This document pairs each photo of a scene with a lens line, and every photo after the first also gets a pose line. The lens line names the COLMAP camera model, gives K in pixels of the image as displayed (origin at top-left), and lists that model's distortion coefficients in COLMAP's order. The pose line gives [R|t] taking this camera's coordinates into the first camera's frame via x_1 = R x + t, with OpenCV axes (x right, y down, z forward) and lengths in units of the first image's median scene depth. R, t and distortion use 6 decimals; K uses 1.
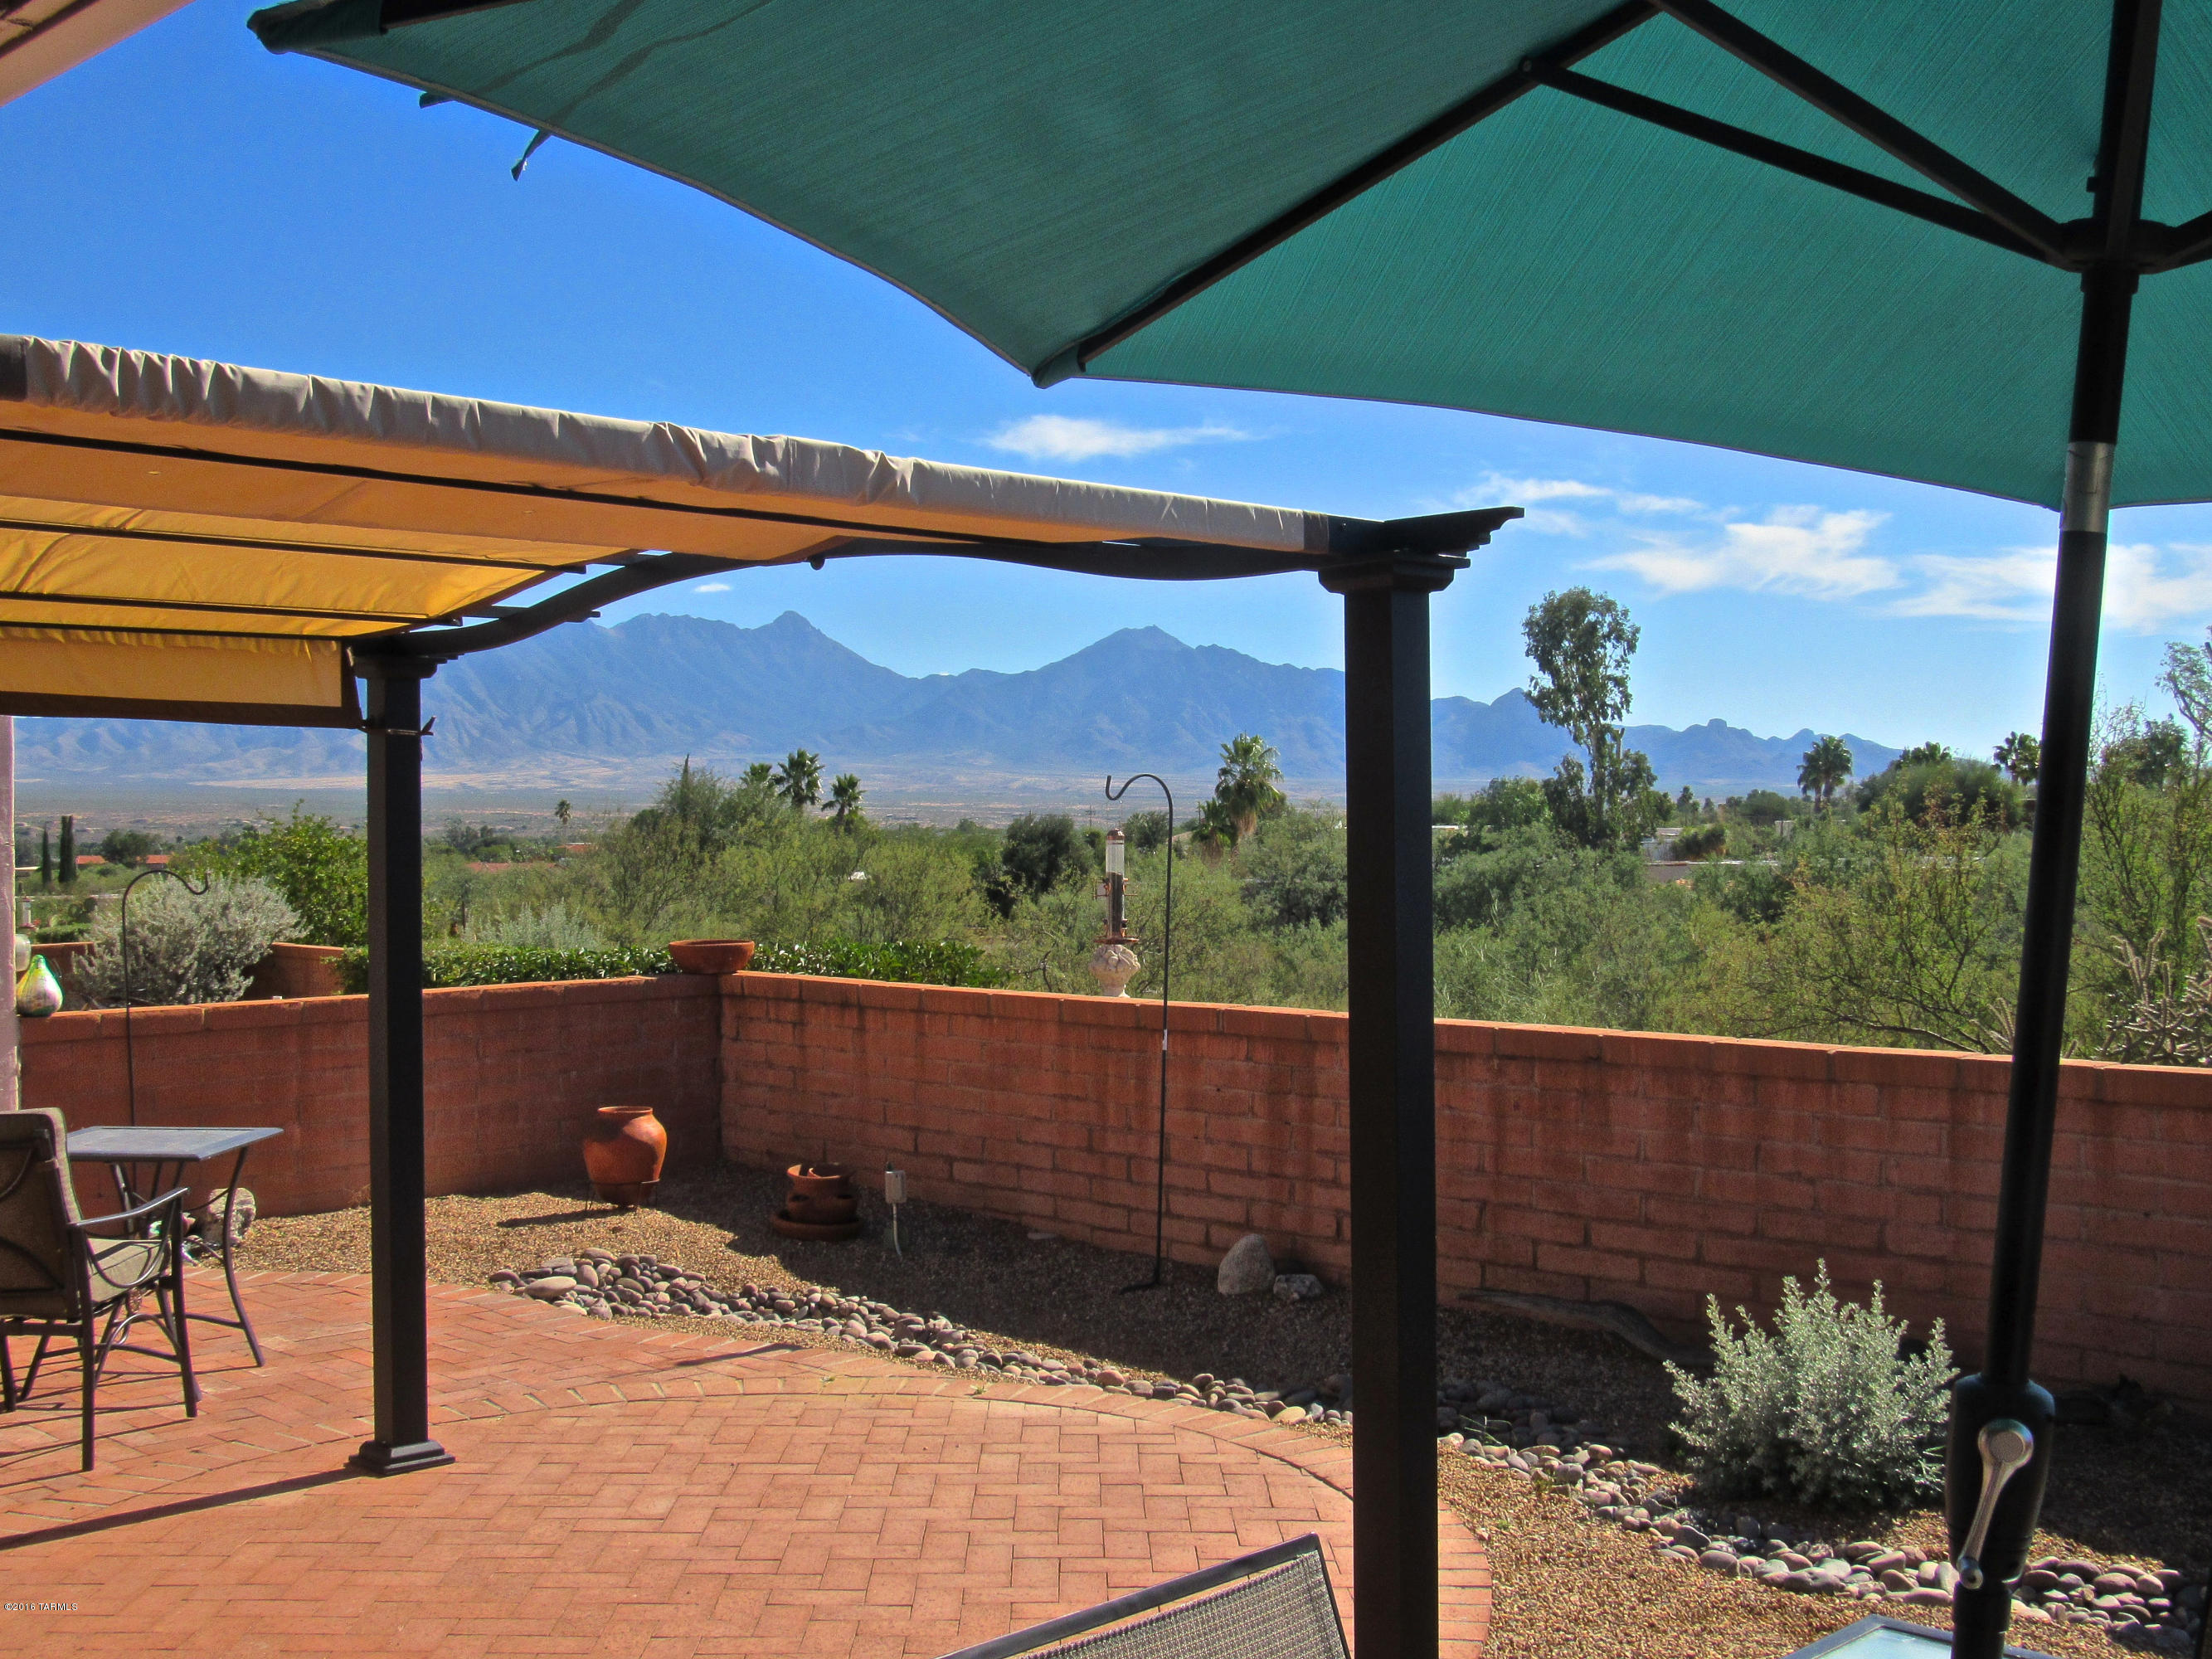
lens RADIAL K [[2526.3, 0, 1117.5], [0, 2526.3, 844.8], [0, 0, 1]] dist [-0.079334, 0.000000]
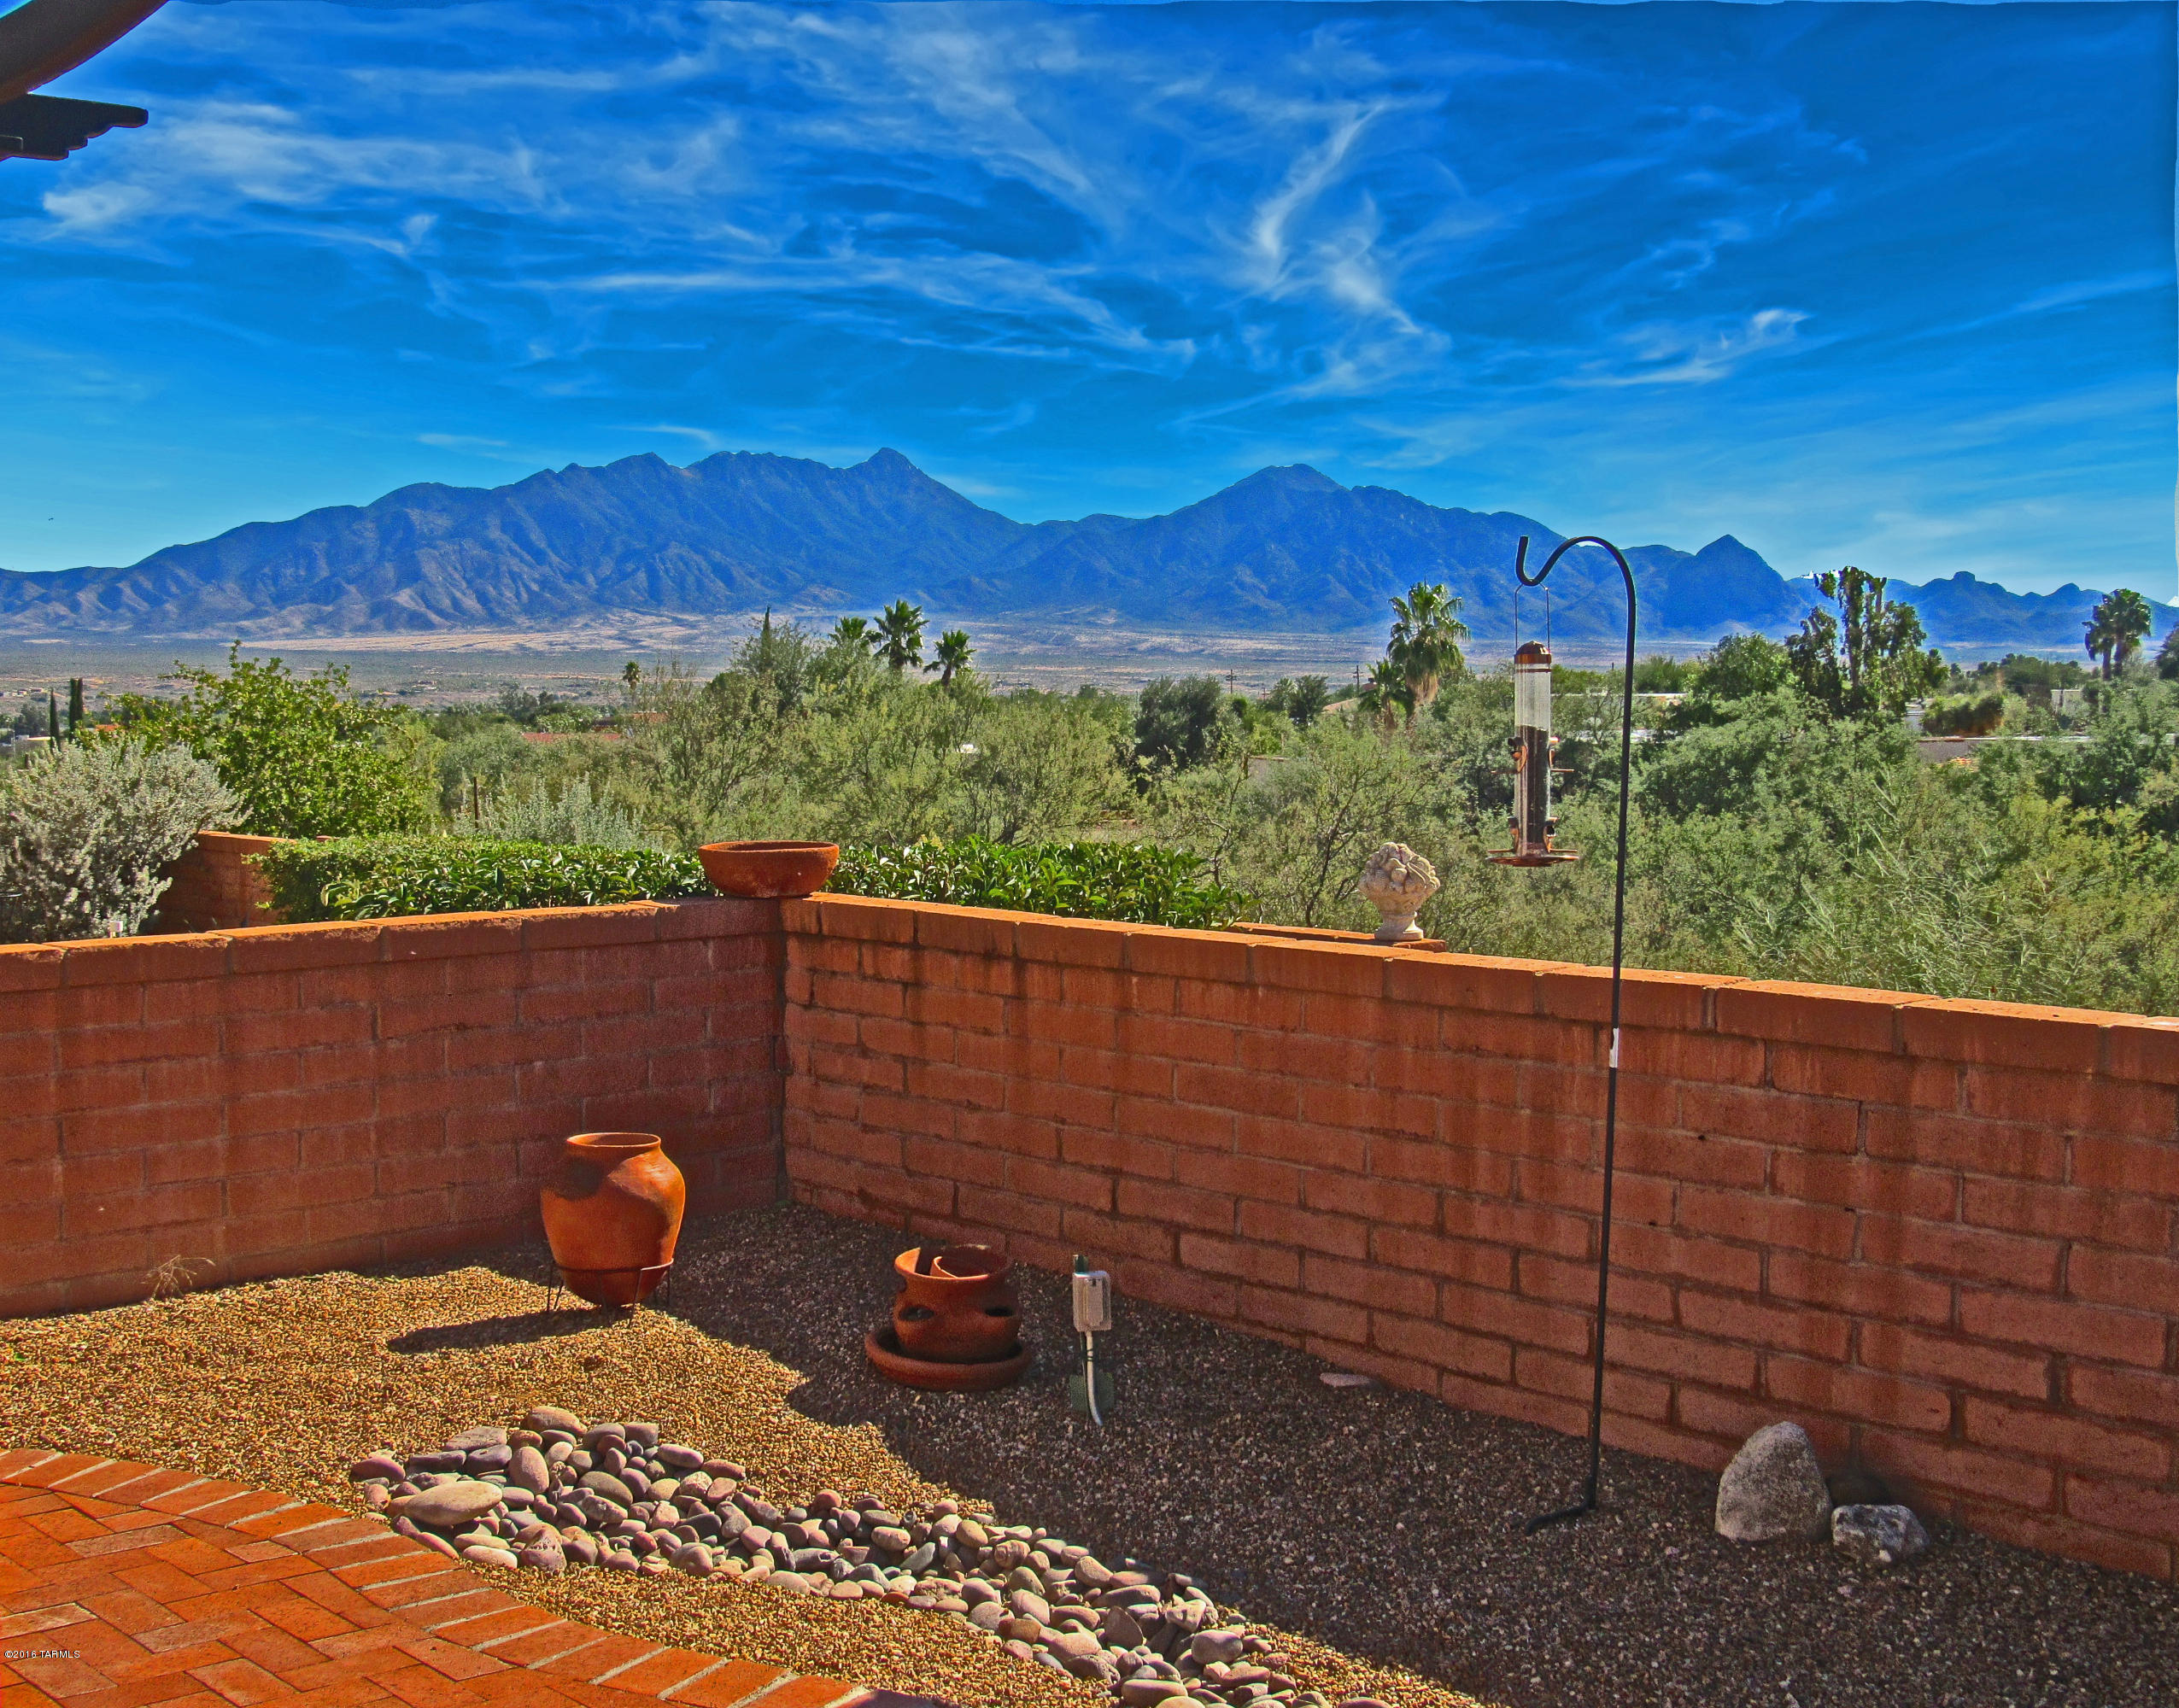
lens RADIAL K [[2777.8, 0, 1076.3], [0, 2777.8, 843.8], [0, 0, 1]] dist [-0.057029, 0.000000]
pose [[0.998143, 0.006695, -0.060550, -0.045868], [-0.003929, 0.998948, 0.045692, 0.007077], [0.060792, -0.045369, 0.997119, 0.332205]]
